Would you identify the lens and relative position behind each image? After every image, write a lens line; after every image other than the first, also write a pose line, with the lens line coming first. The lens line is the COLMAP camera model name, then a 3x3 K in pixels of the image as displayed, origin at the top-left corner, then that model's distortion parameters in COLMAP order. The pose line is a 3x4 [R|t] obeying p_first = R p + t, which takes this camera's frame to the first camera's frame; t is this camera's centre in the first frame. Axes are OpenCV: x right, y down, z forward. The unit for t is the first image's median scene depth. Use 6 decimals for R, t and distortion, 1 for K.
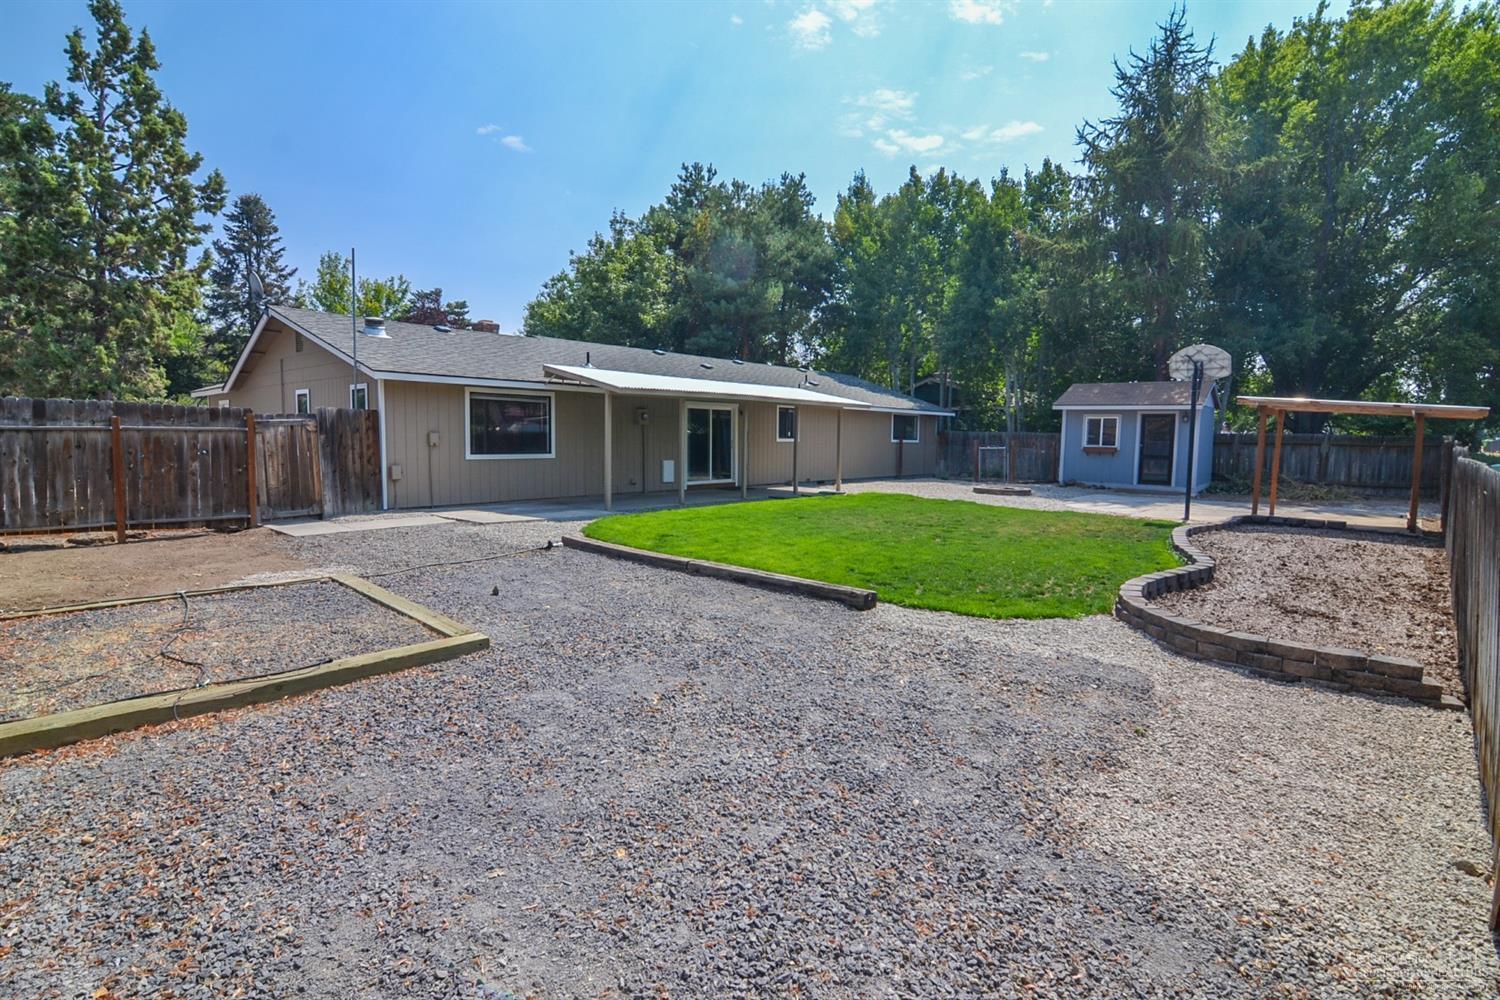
lens RADIAL K [[731.6, 0, 740.4], [0, 731.6, 491.5], [0, 0, 1]] dist [-0.000339, -0.017473]
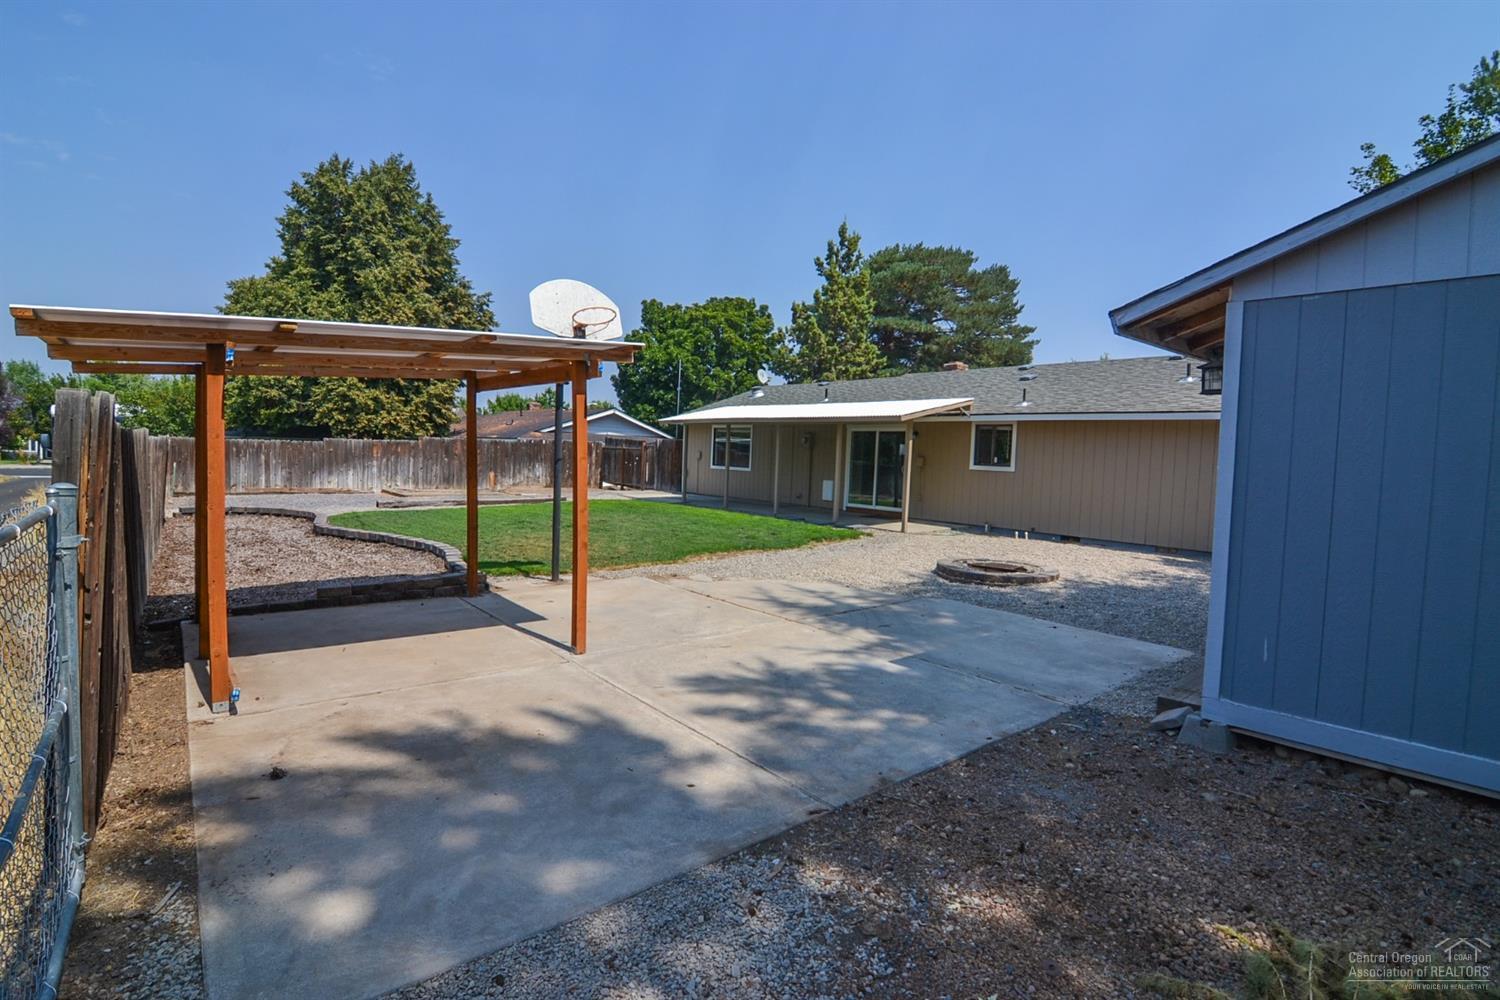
lens RADIAL K [[731.6, 0, 740.4], [0, 731.6, 491.5], [0, 0, 1]] dist [-0.000339, -0.017473]
pose [[-0.151524, 0.036914, -0.987764, 1.153340], [-0.112909, 0.992115, 0.054397, -0.082053], [0.981984, 0.119770, -0.146162, 1.203198]]
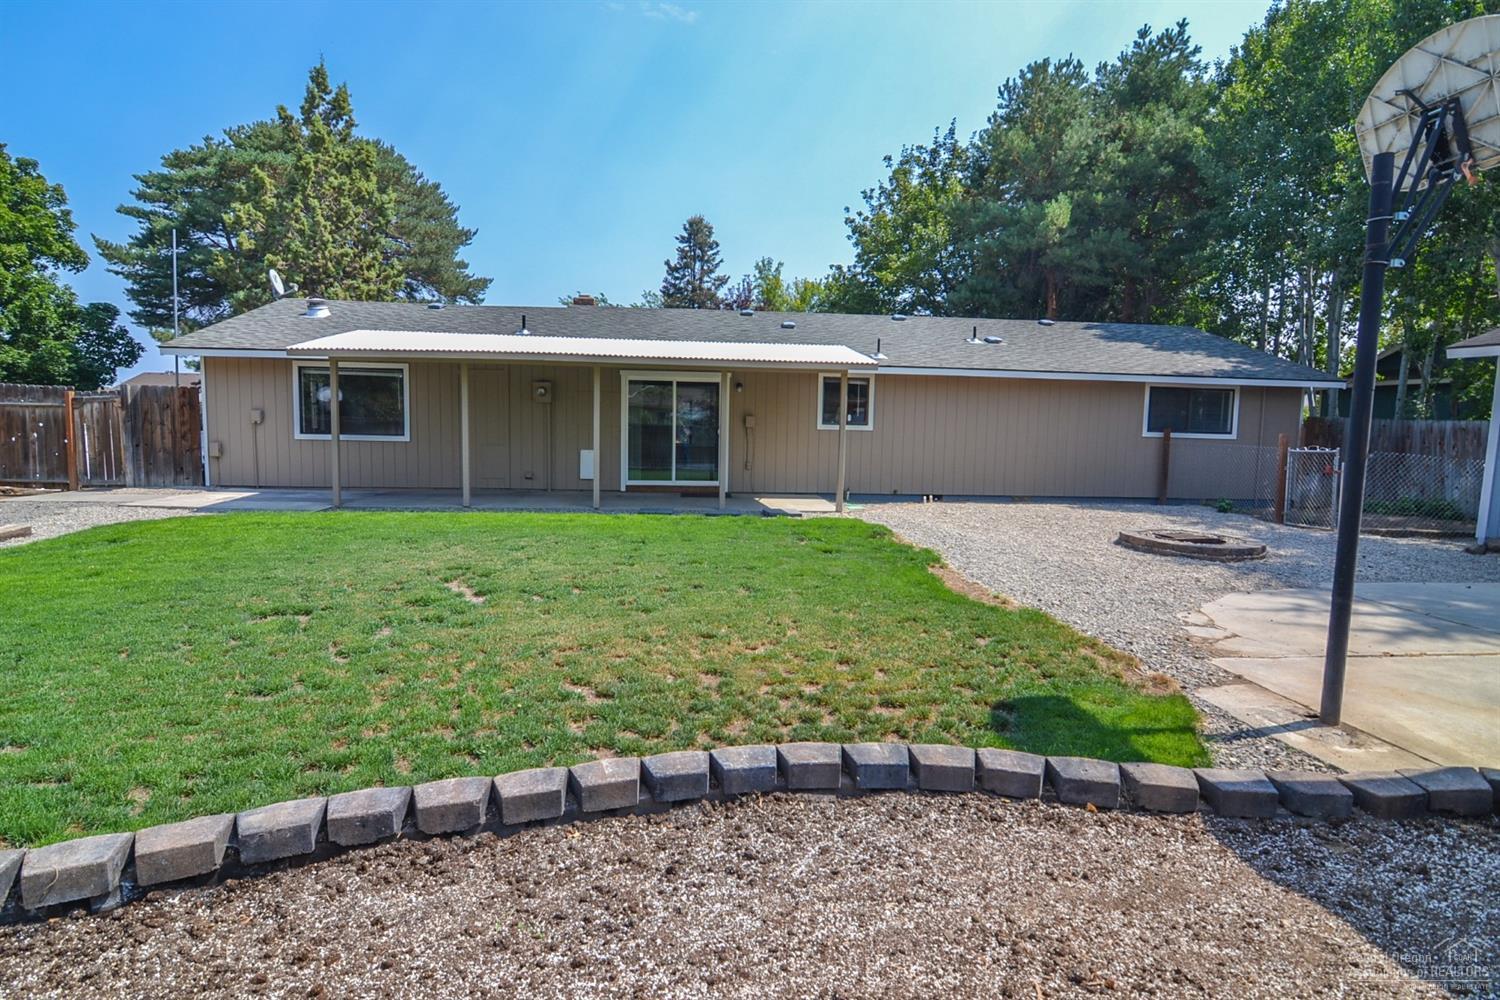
lens RADIAL K [[731.6, 0, 740.4], [0, 731.6, 491.5], [0, 0, 1]] dist [-0.000339, -0.017473]
pose [[0.726786, 0.069841, -0.683304, 0.619940], [-0.064980, 0.997347, 0.032825, -0.040600], [0.683783, 0.020545, 0.729396, 0.649620]]
